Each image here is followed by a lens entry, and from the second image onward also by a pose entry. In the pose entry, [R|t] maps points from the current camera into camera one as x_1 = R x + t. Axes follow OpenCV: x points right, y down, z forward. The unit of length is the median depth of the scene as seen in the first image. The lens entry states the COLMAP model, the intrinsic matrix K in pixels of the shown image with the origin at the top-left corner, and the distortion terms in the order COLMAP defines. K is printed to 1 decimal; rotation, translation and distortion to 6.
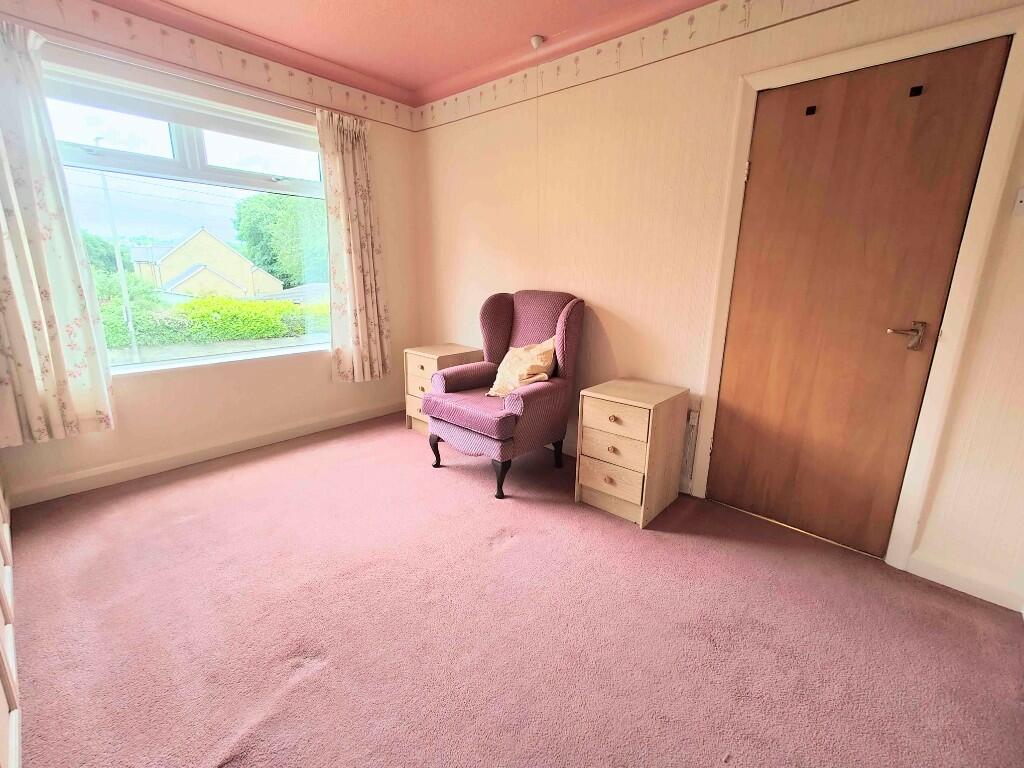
lens RADIAL K [[449.8, 0, 509.9], [0, 449.8, 380.8], [0, 0, 1]] dist [0.002965, -0.000937]
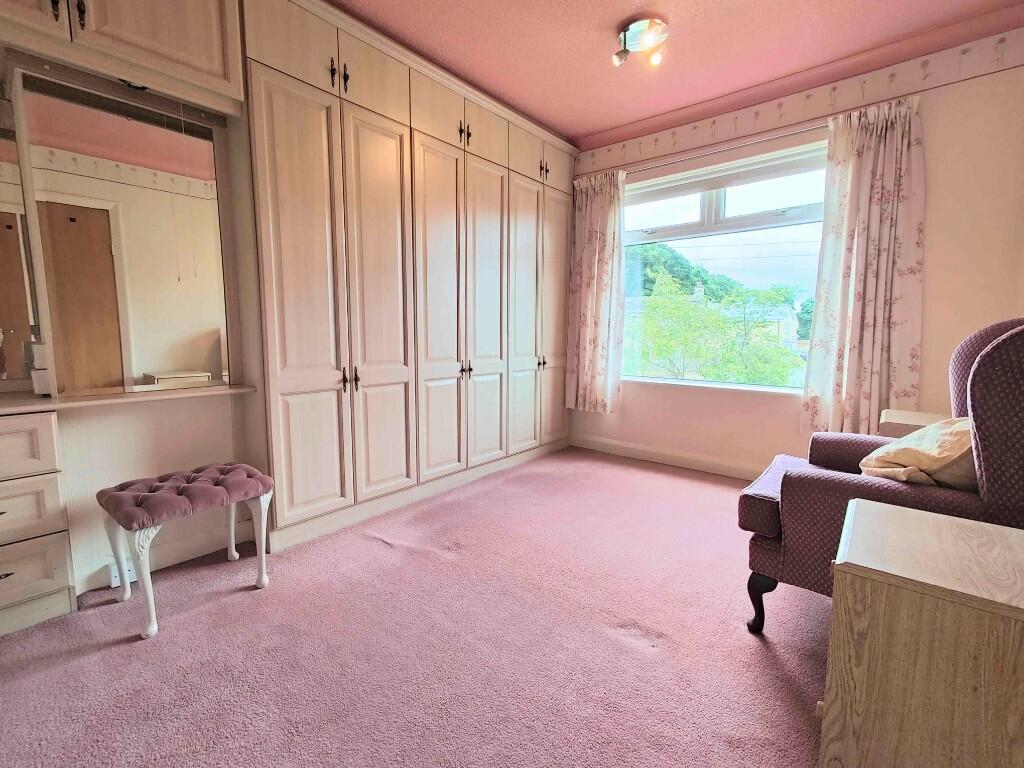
lens RADIAL K [[449.8, 0, 509.9], [0, 449.8, 380.8], [0, 0, 1]] dist [0.002965, -0.000937]
pose [[0.029066, 0.099877, -0.994575, 0.466403], [-0.238655, 0.966913, 0.090124, -0.044322], [0.970669, 0.234741, 0.051940, 0.467943]]
